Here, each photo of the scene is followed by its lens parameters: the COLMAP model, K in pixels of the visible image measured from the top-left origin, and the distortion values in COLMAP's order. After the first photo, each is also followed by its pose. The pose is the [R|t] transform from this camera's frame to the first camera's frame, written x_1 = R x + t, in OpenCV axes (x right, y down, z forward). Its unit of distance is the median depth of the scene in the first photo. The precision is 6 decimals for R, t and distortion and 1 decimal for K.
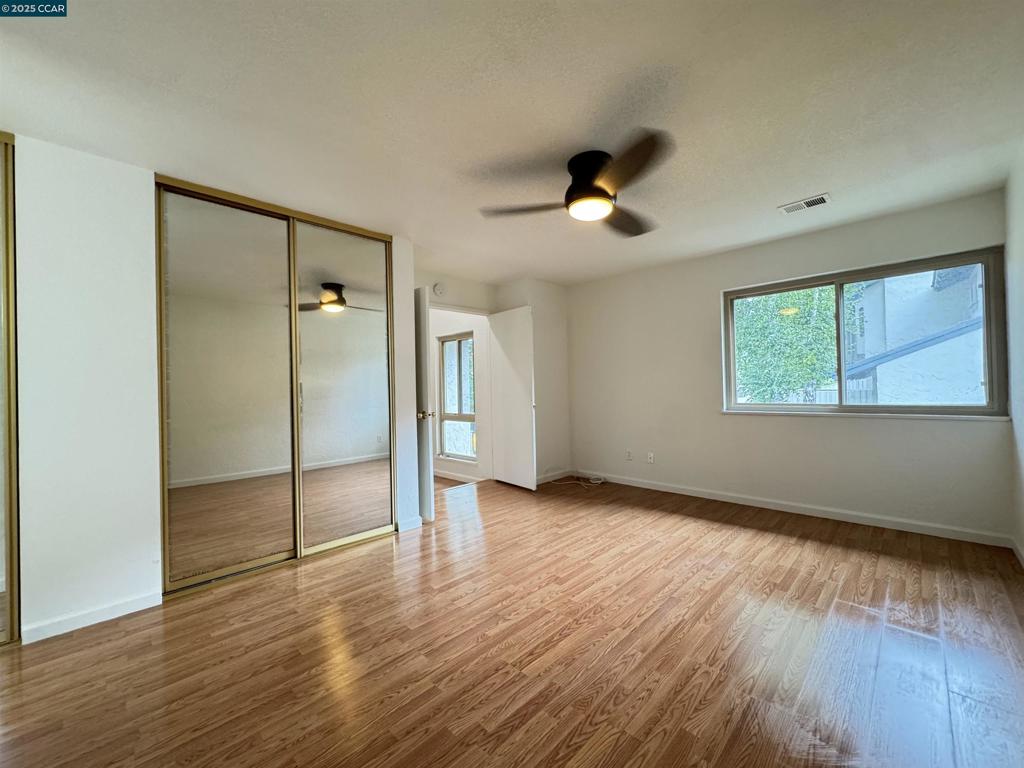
lens RADIAL K [[411.1, 0, 512.0], [0, 411.1, 384.0], [0, 0, 1]] dist [-0.002192, -0.000757]
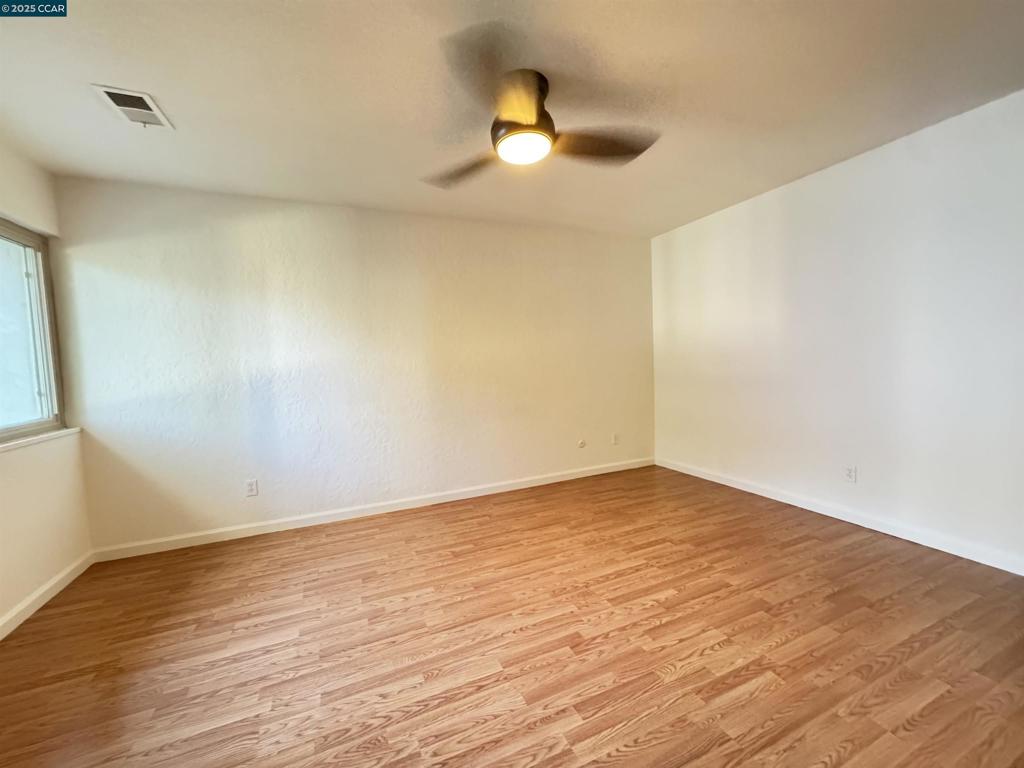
lens RADIAL K [[411.1, 0, 512.0], [0, 411.1, 384.0], [0, 0, 1]] dist [-0.002192, -0.000757]
pose [[-0.927233, 0.039210, 0.372427, -0.070565], [0.059883, 0.997231, 0.044102, -0.001628], [-0.369666, 0.063195, -0.927013, 1.785914]]
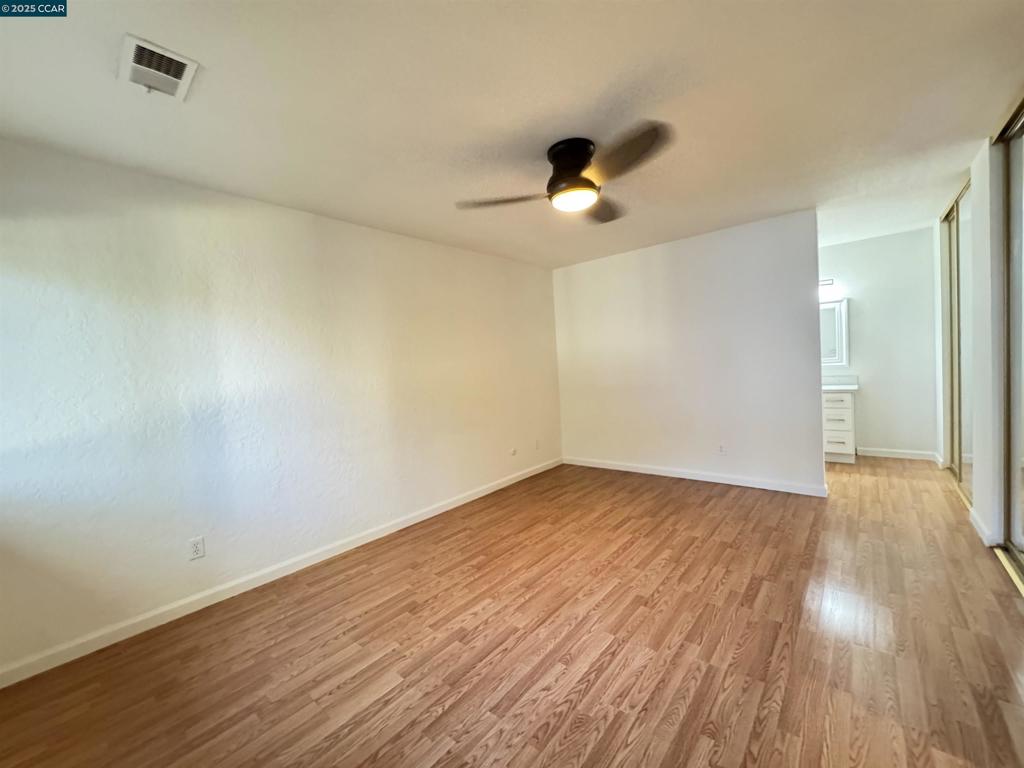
lens RADIAL K [[411.1, 0, 512.0], [0, 411.1, 384.0], [0, 0, 1]] dist [-0.002192, -0.000757]
pose [[-0.993617, 0.088860, -0.069492, 0.441021], [0.085980, 0.995352, 0.043389, -0.050864], [0.073025, 0.037137, -0.996638, 1.970118]]
